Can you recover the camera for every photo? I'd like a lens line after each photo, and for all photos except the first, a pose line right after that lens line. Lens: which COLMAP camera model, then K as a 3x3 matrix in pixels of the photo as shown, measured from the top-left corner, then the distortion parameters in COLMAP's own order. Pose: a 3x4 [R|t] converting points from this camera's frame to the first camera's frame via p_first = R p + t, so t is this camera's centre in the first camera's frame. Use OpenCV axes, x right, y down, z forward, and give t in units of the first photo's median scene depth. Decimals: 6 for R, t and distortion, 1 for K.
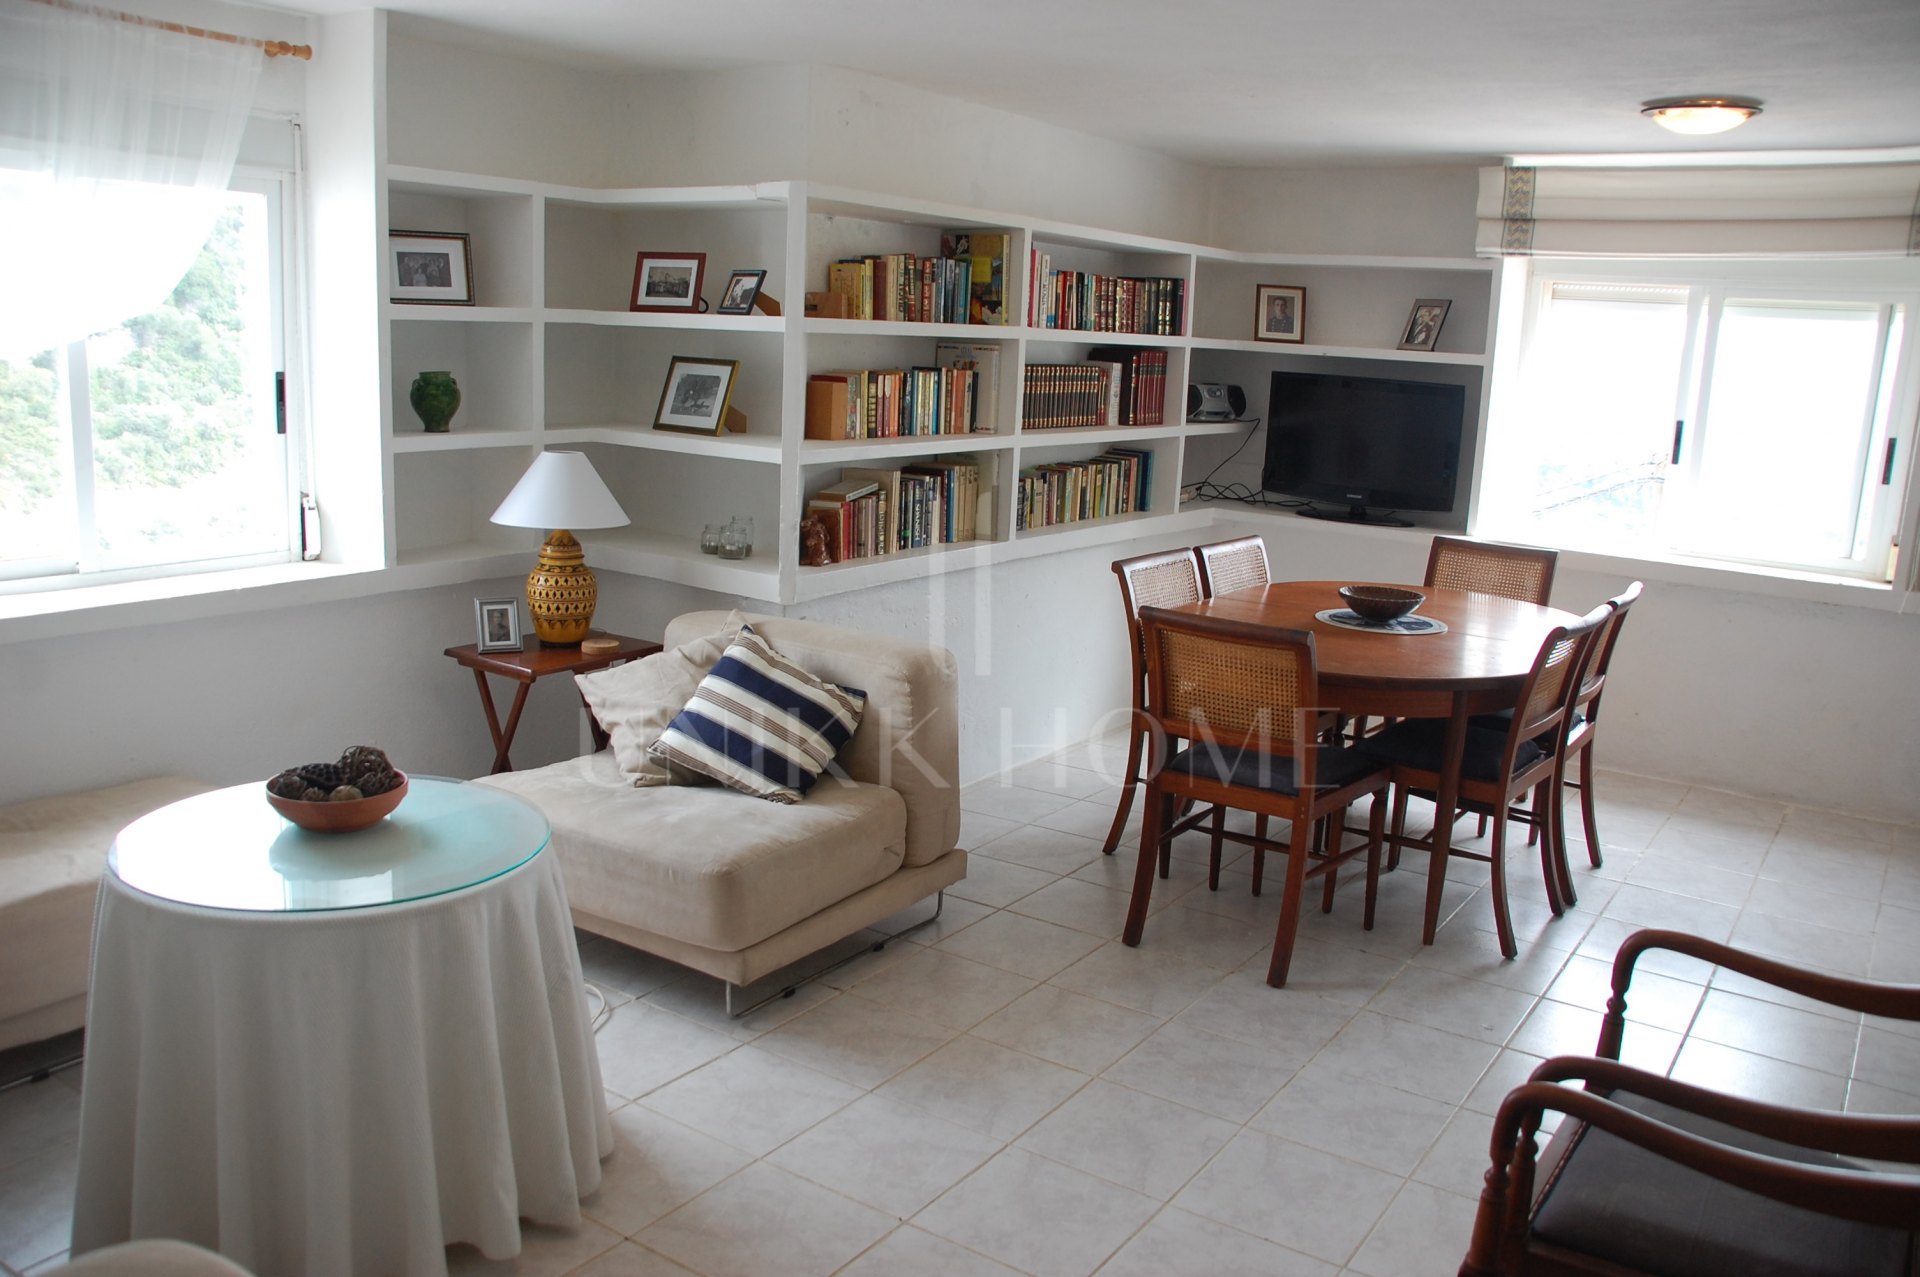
lens RADIAL K [[1526.8, 0, 946.7], [0, 1526.8, 650.0], [0, 0, 1]] dist [-0.170489, 0.170714]
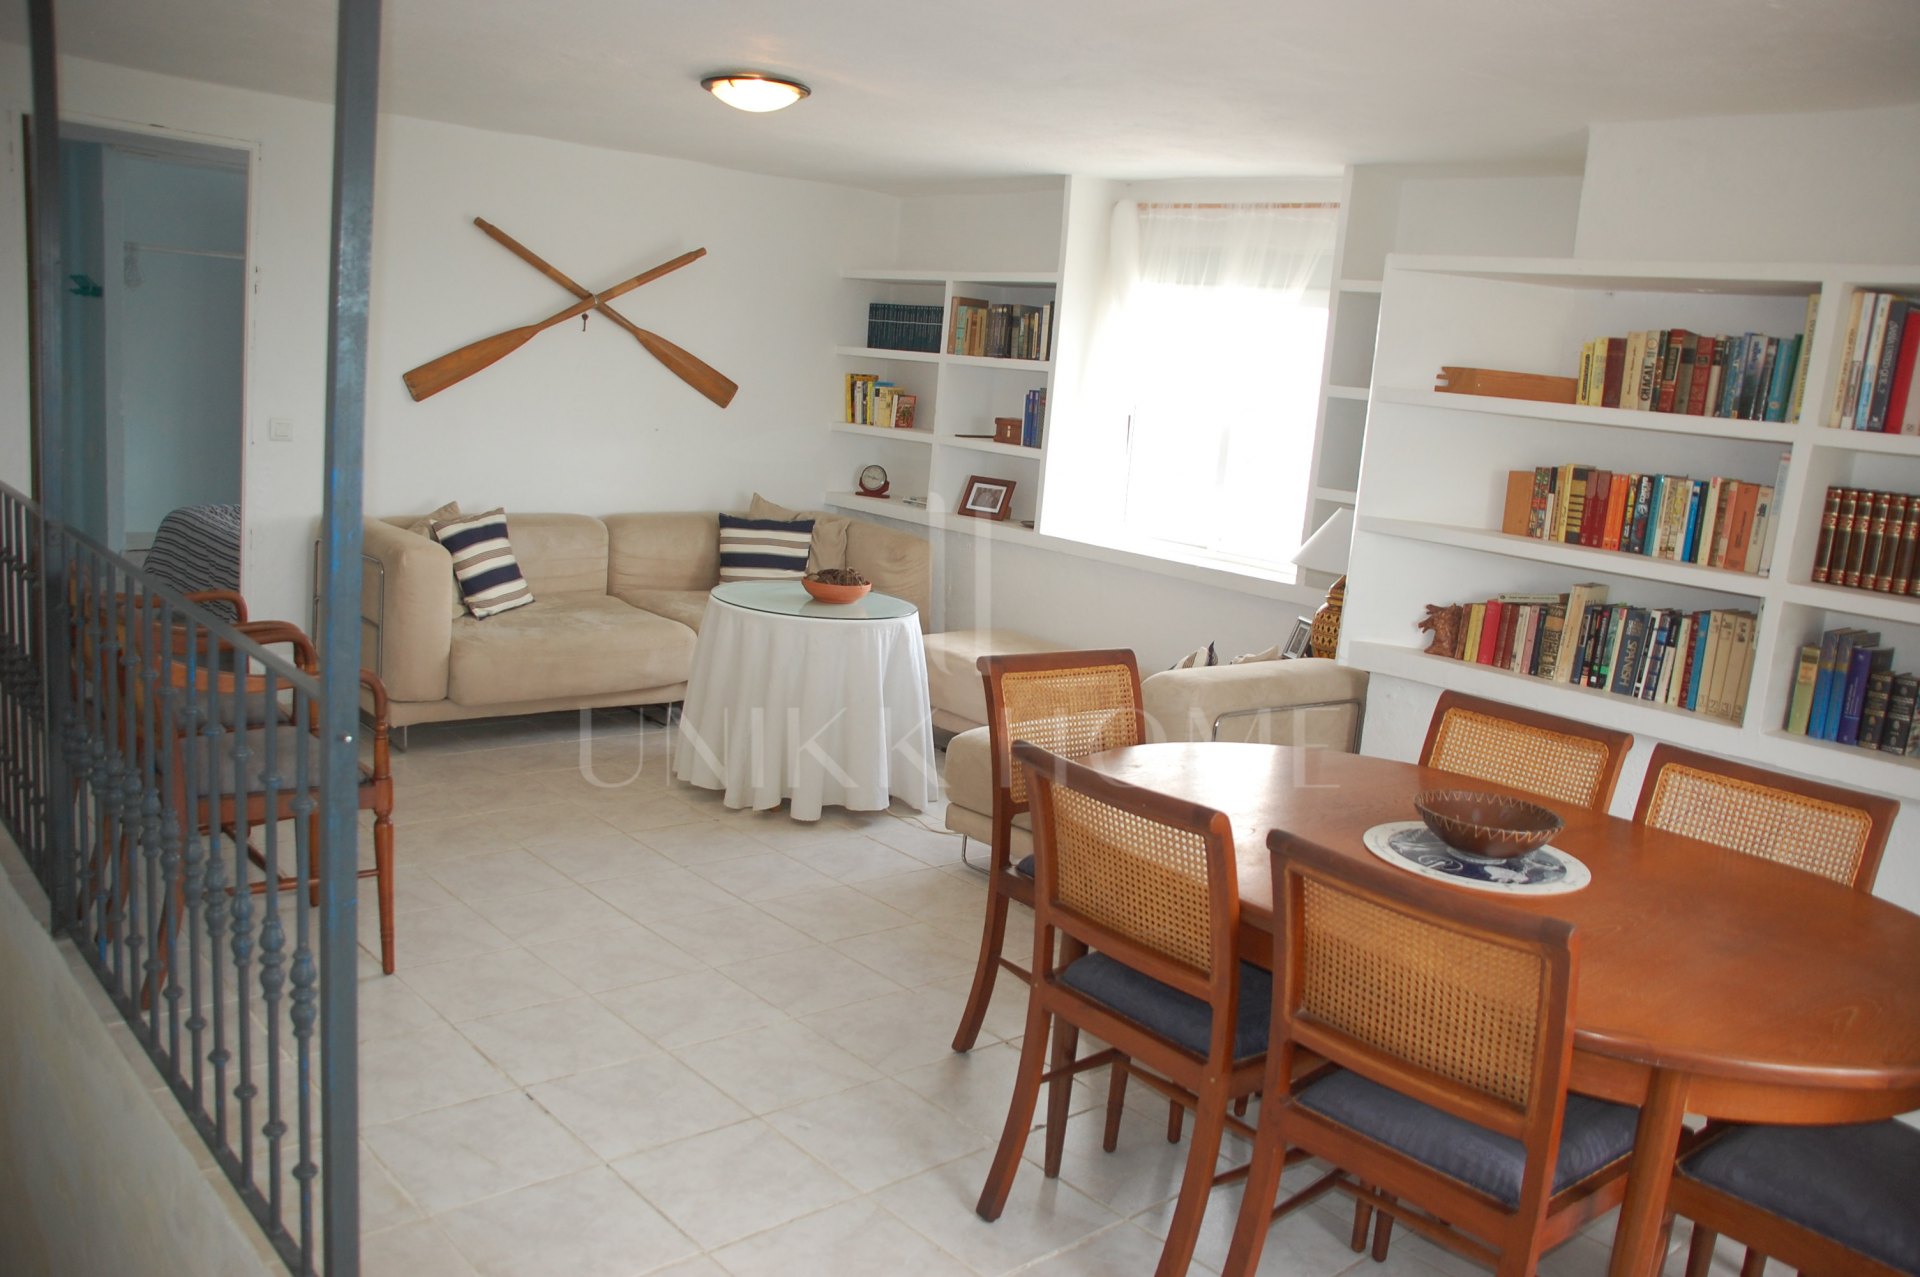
lens RADIAL K [[1526.8, 0, 946.7], [0, 1526.8, 650.0], [0, 0, 1]] dist [-0.170489, 0.170714]
pose [[-0.241801, 0.116419, -0.963317, 0.902098], [-0.292206, 0.937954, 0.186700, -0.146186], [0.925283, 0.326631, -0.192780, 0.914532]]
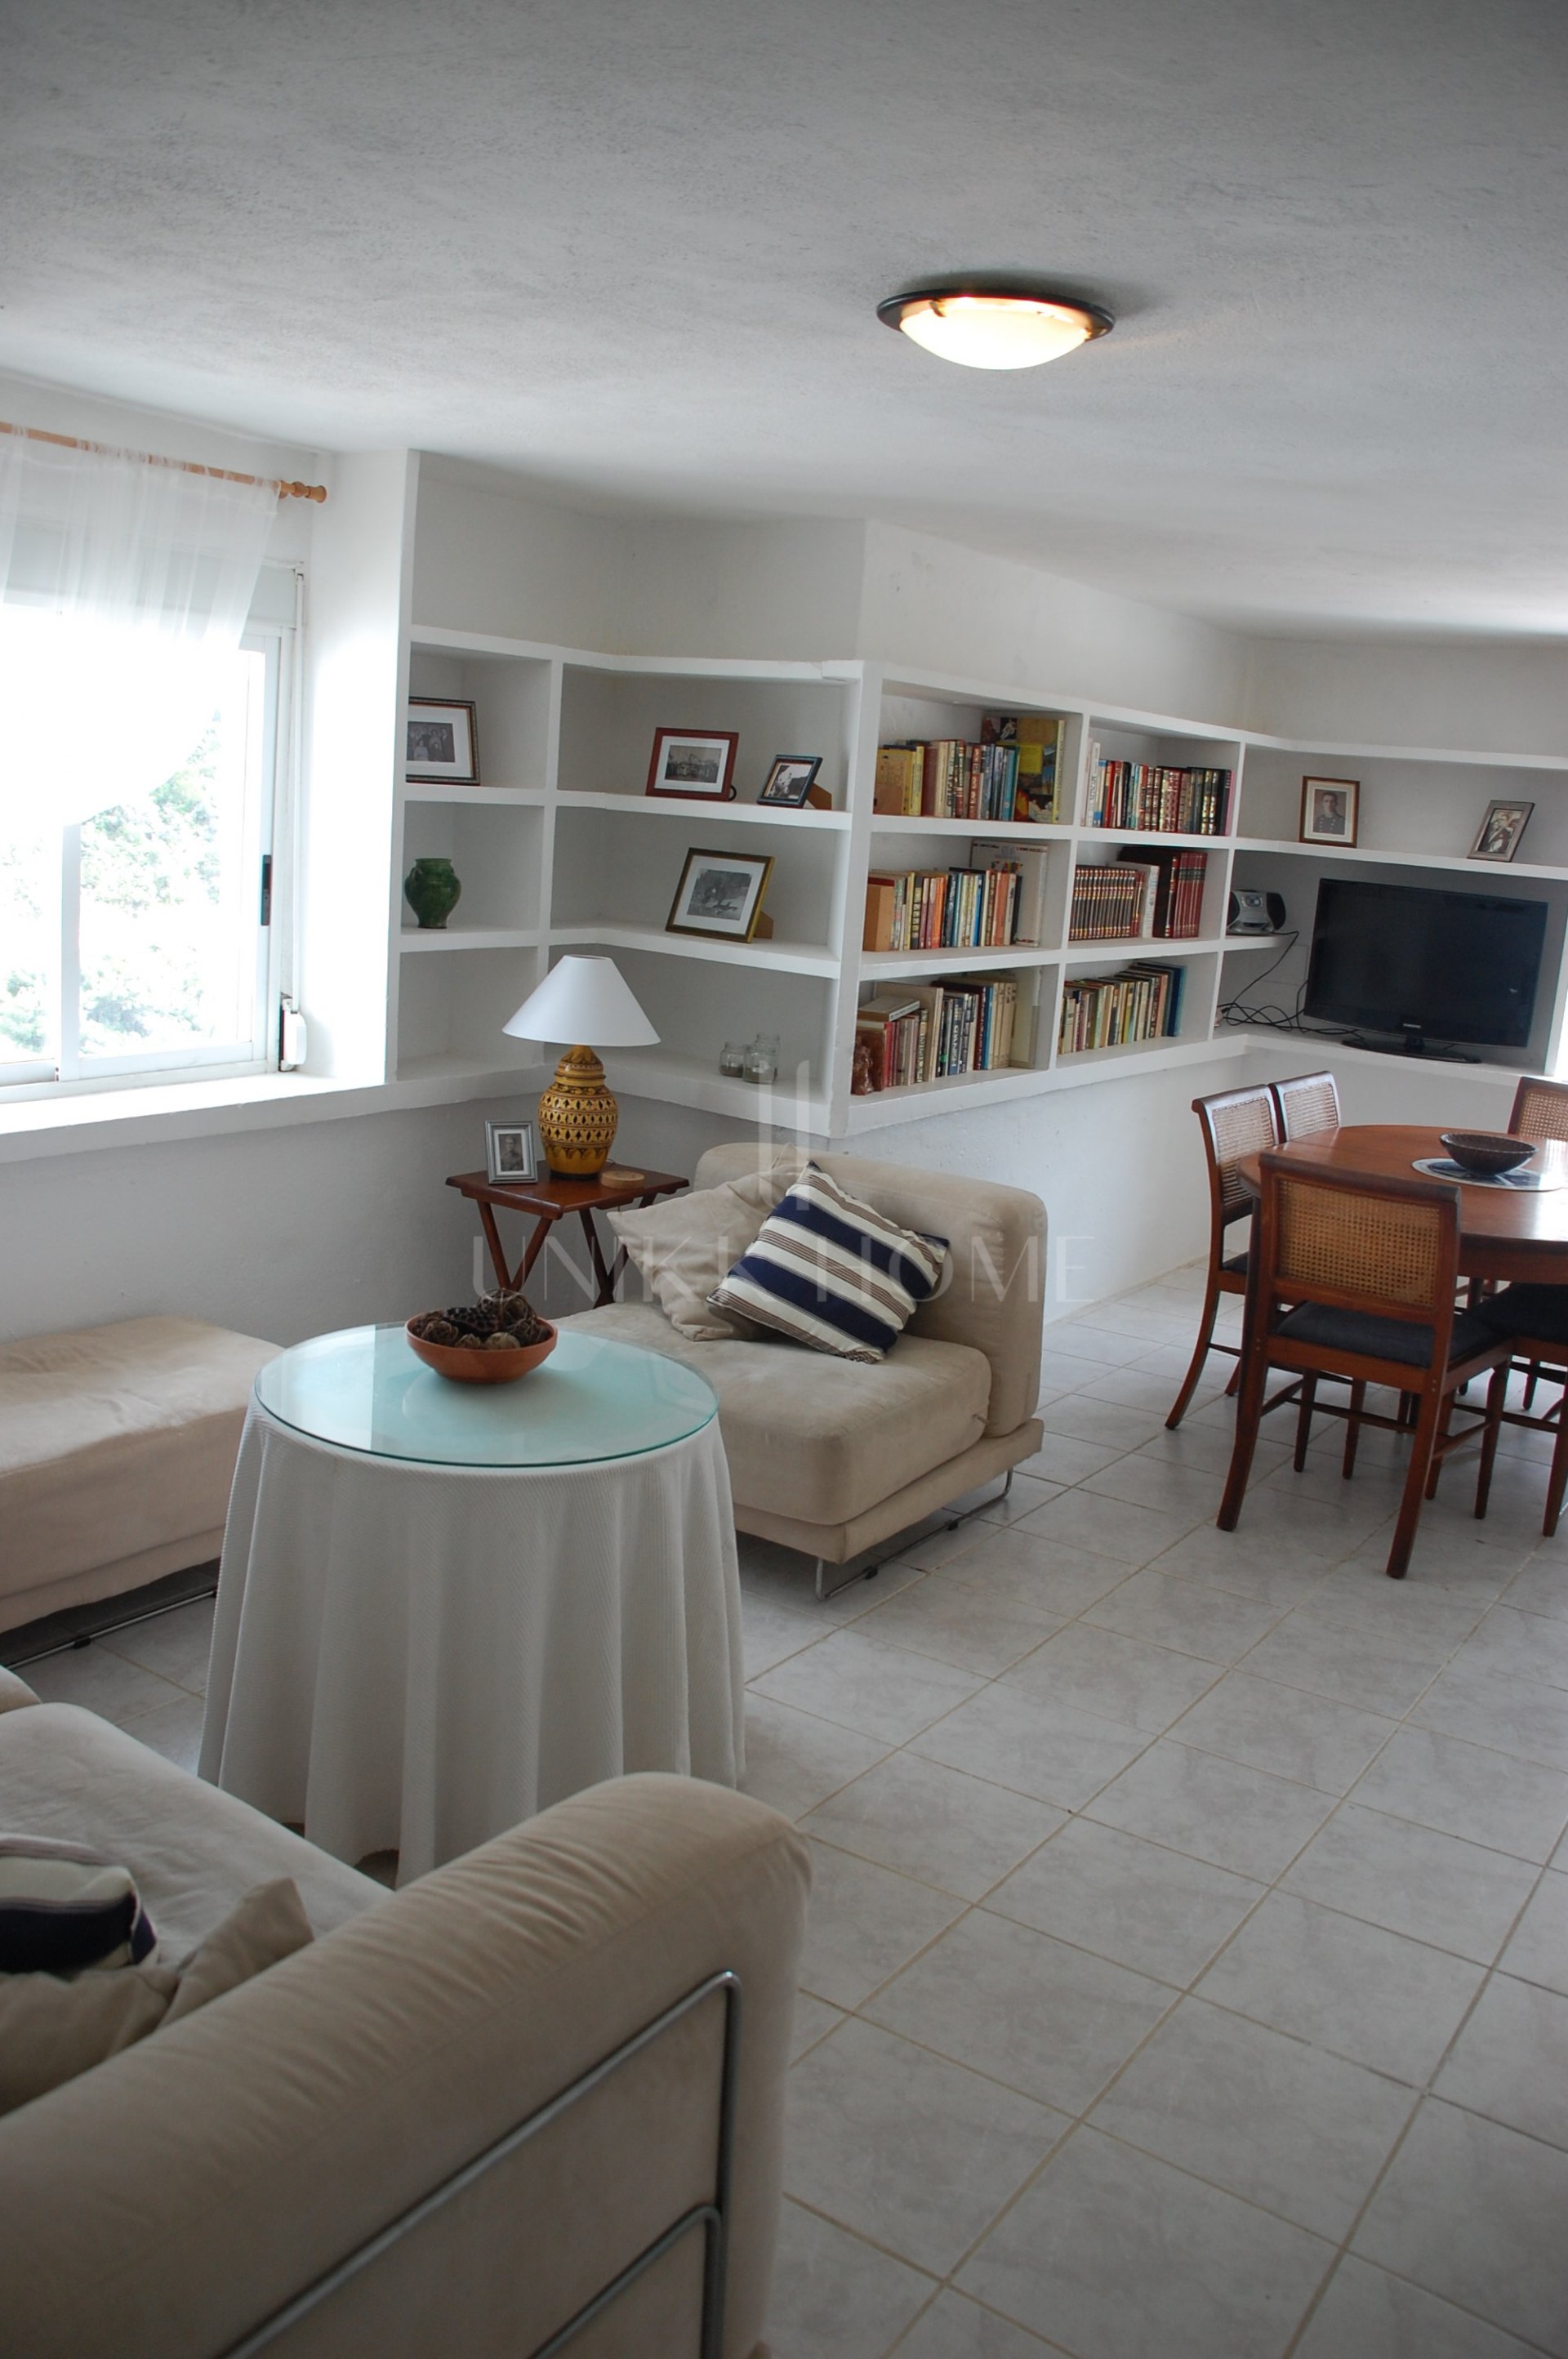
lens RADIAL K [[1875.8, 0, 821.8], [0, 1875.8, 1183.0], [0, 0, 1]] dist [-0.170489, 0.170714]
pose [[0.999475, 0.027243, 0.017516, -0.128336], [-0.027243, 0.999629, -0.000253, -0.003229], [-0.017517, -0.000225, 0.999847, -0.083940]]
